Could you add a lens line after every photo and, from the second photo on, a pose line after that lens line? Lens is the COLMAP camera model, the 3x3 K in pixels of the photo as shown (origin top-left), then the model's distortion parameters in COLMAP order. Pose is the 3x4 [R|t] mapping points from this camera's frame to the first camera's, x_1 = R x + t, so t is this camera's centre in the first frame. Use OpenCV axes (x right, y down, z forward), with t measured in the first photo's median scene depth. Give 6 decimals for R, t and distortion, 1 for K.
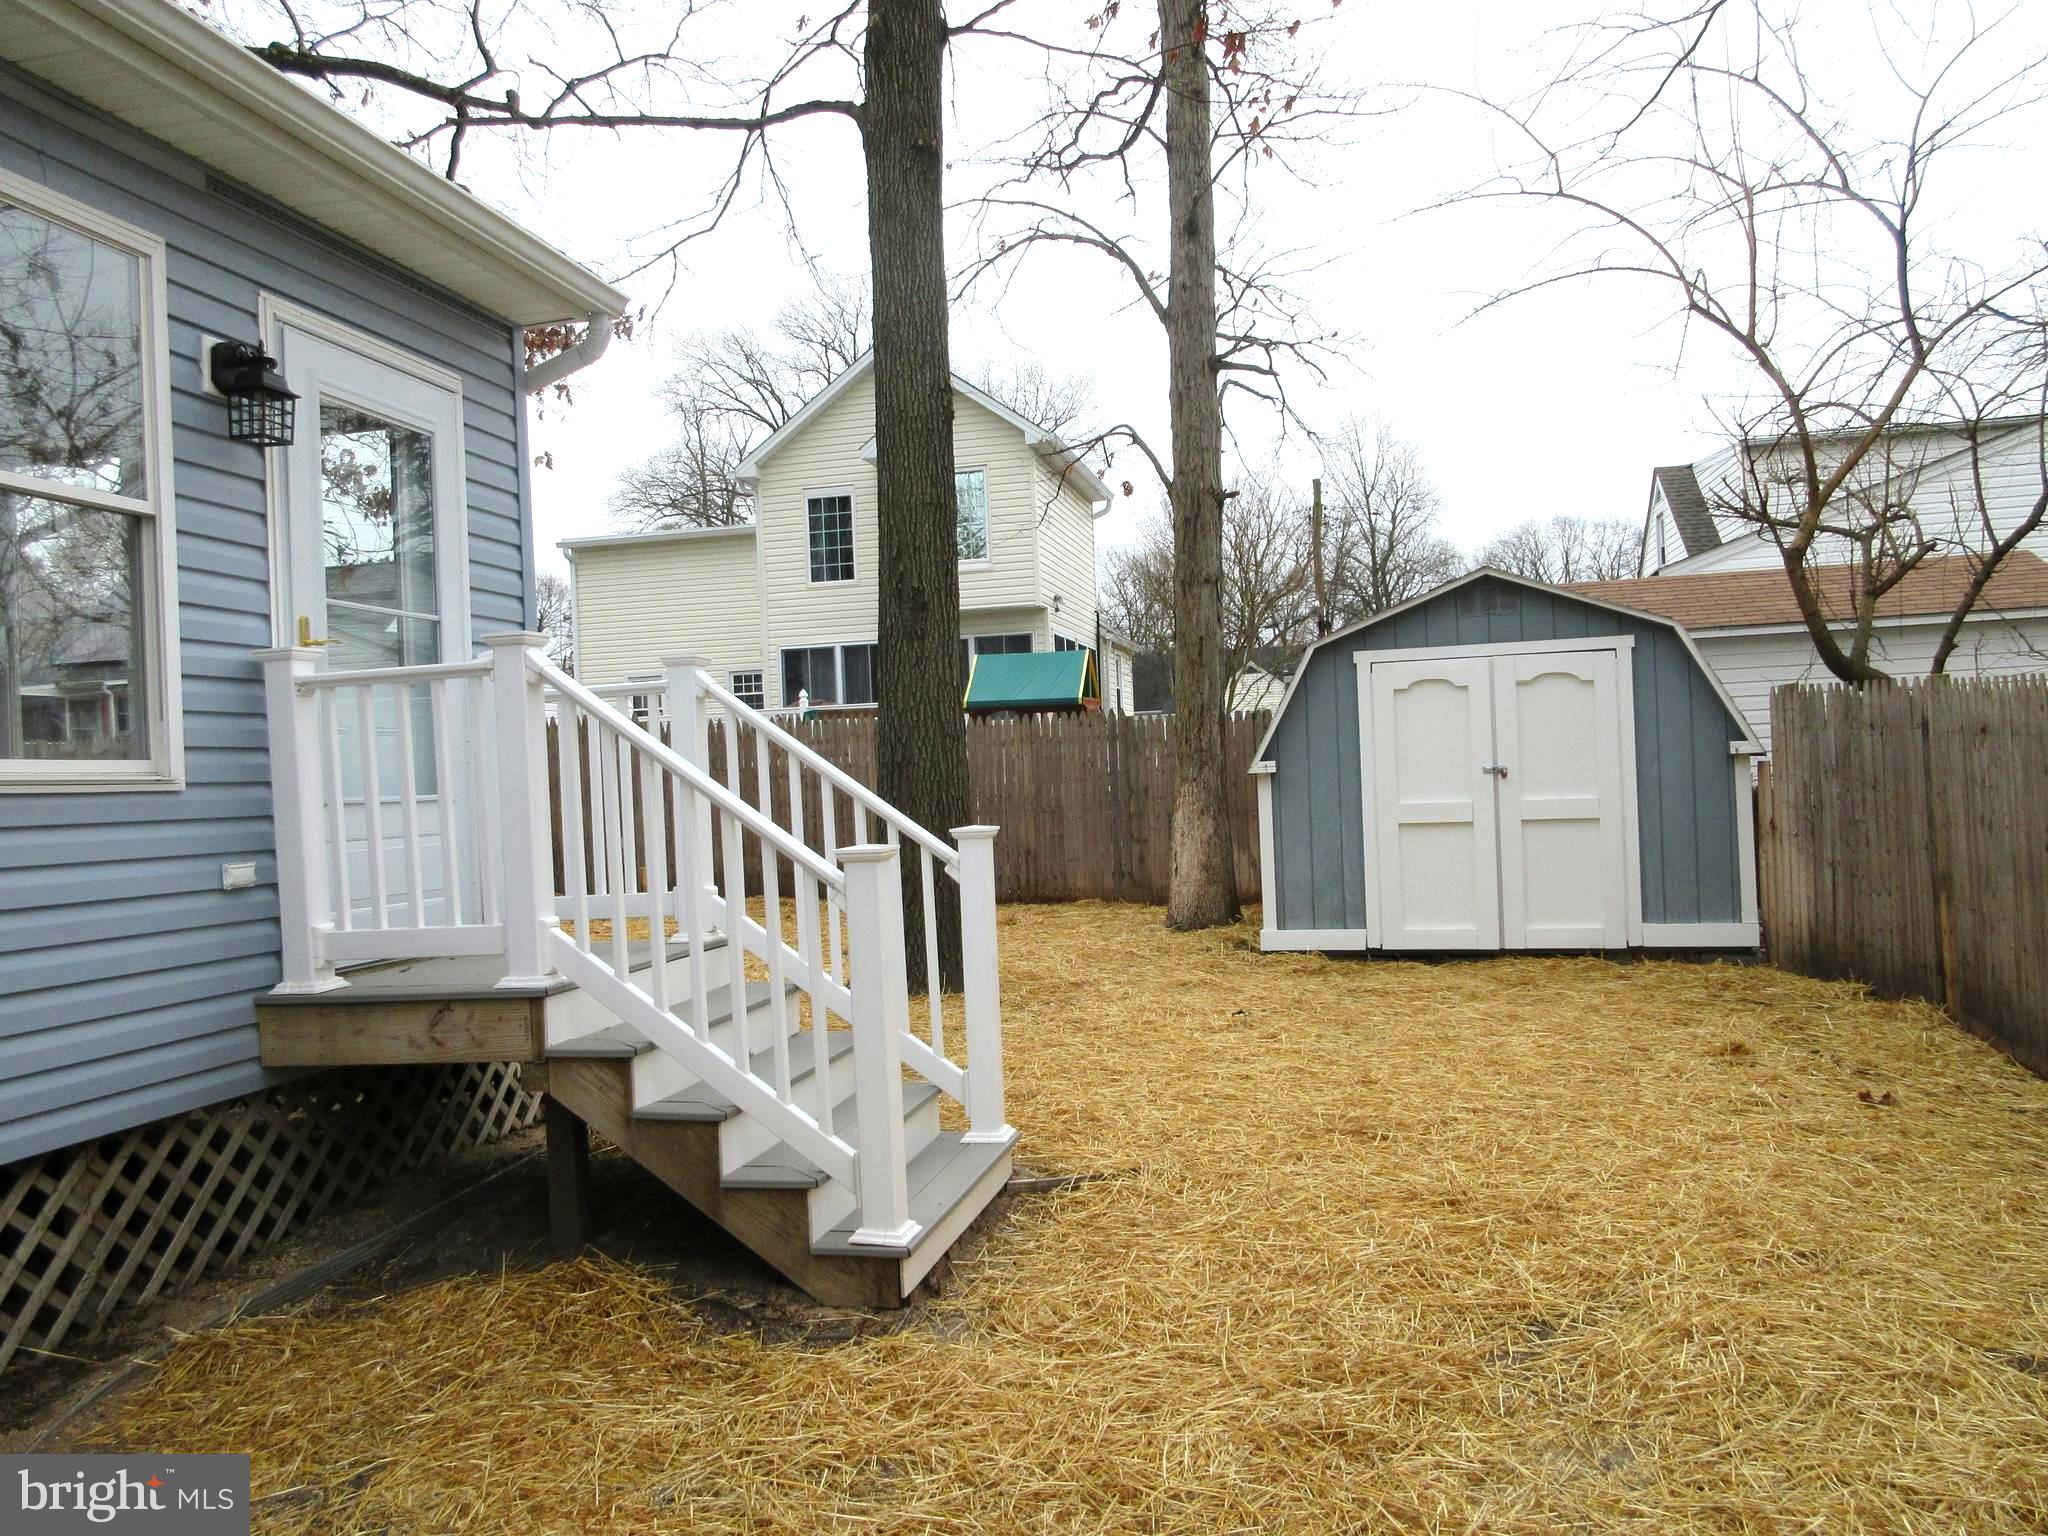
lens RADIAL K [[1507.7, 0, 1024.0], [0, 1507.7, 768.0], [0, 0, 1]] dist [-0.005548, 0.001812]
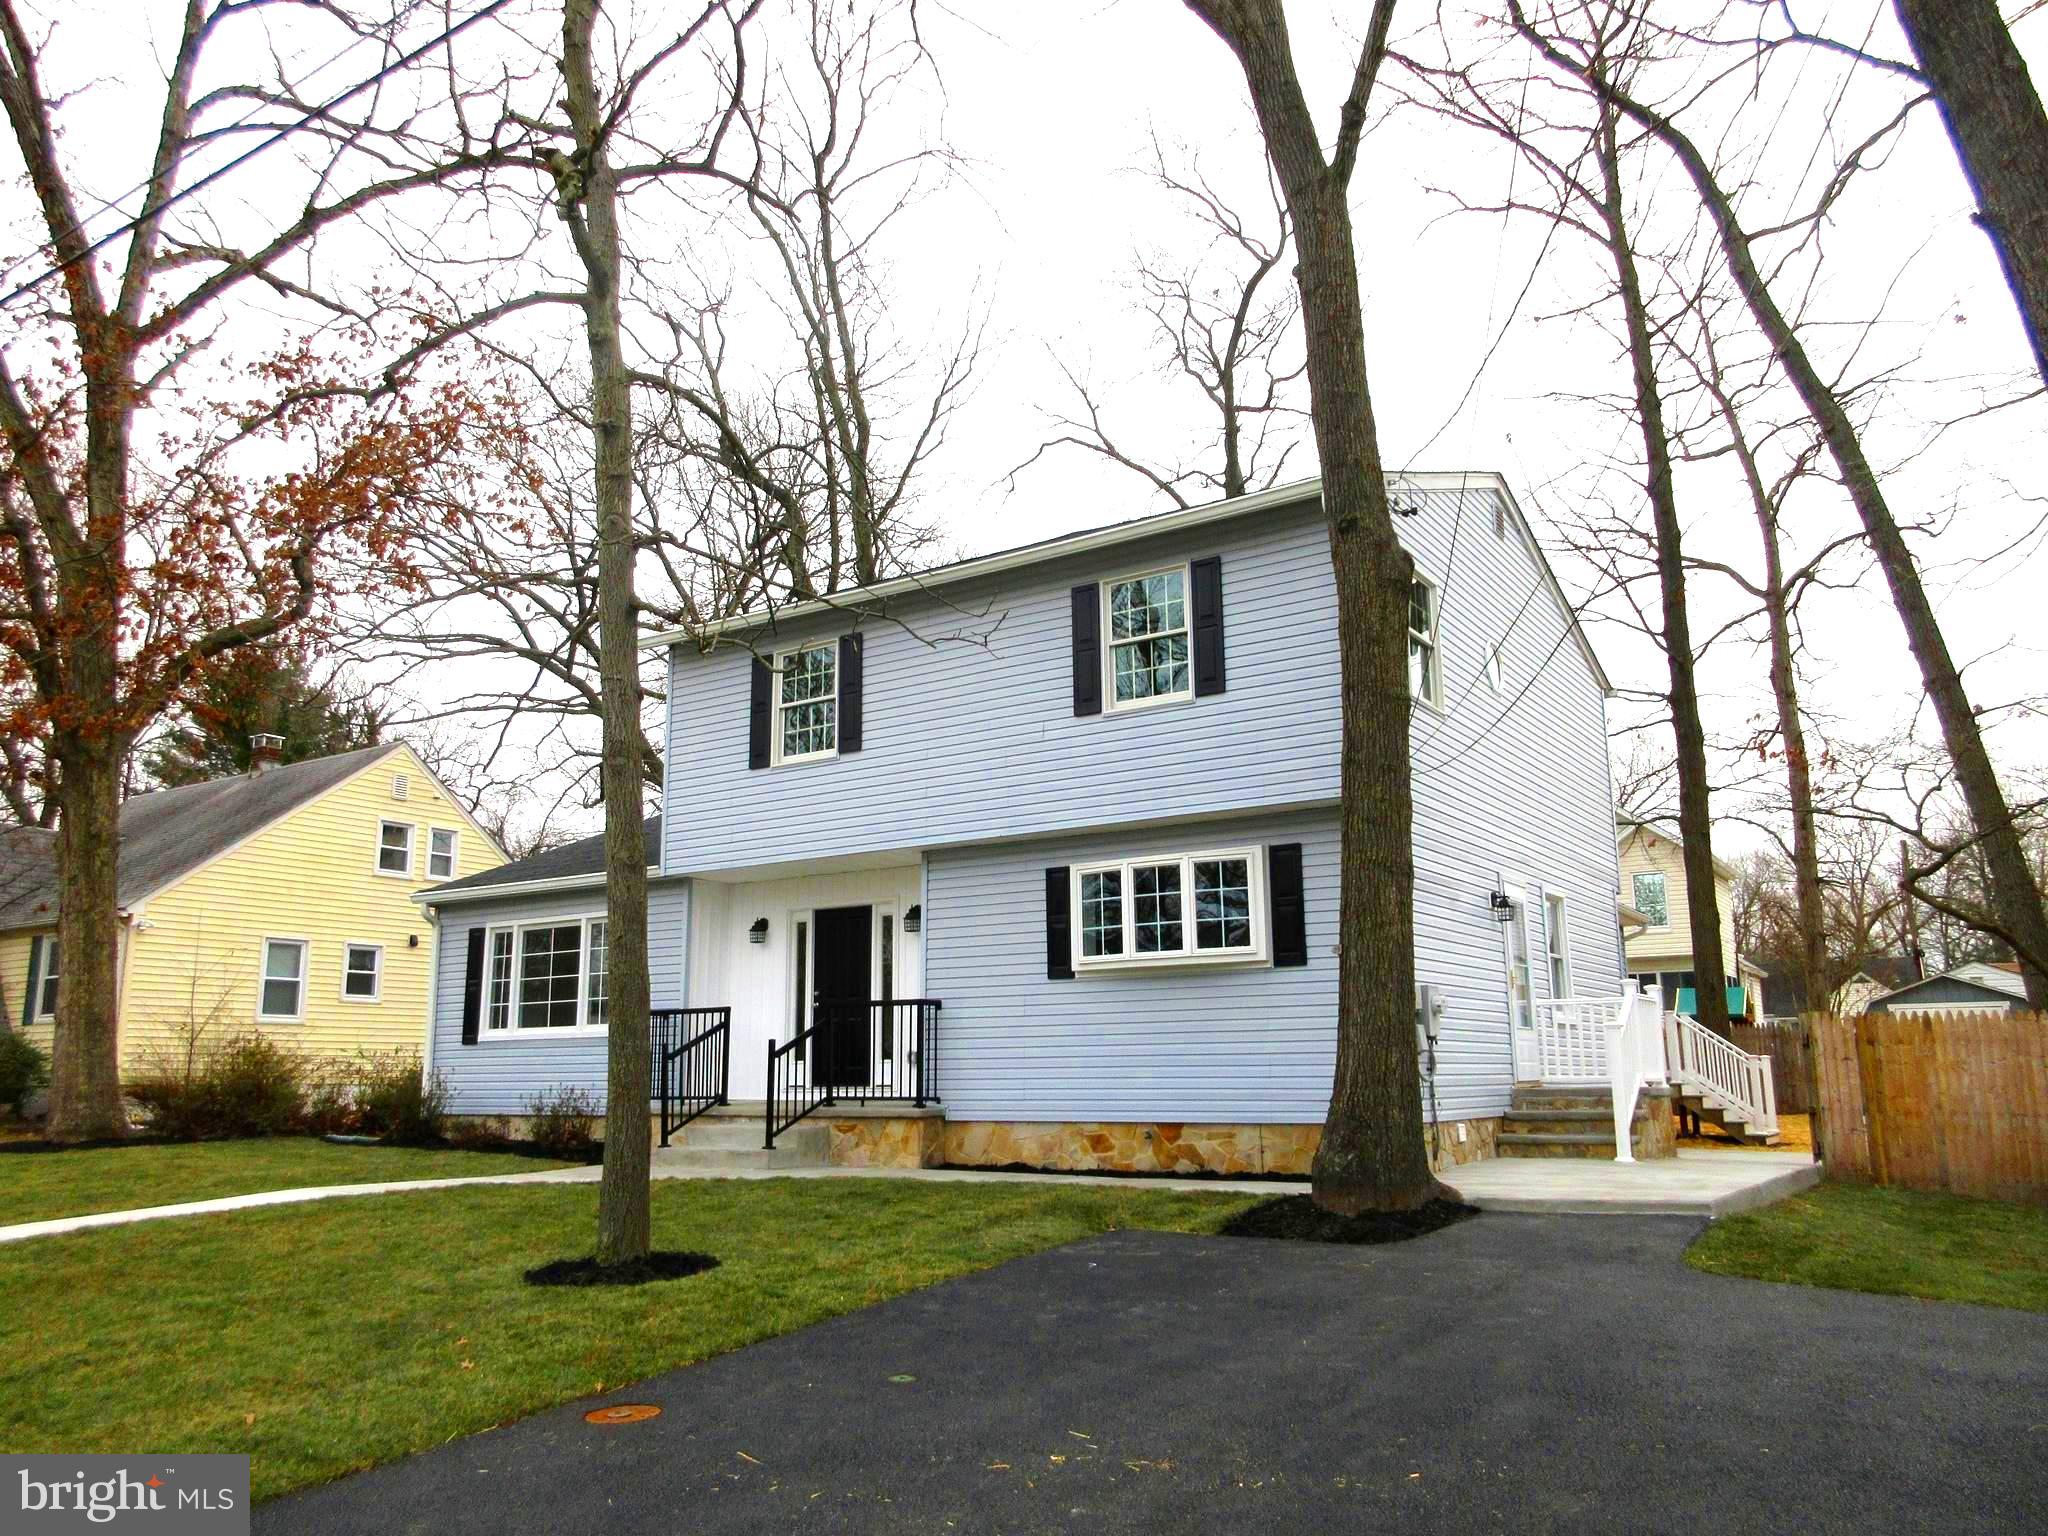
lens RADIAL K [[1523.3, 0, 1024.0], [0, 1523.3, 768.0], [0, 0, 1]] dist [0.008982, 0.003422]
pose [[0.937977, -0.034782, -0.344948, -0.232862], [-0.030711, 0.982708, -0.182597, 0.043883], [0.345334, 0.181866, 0.920689, -1.856253]]
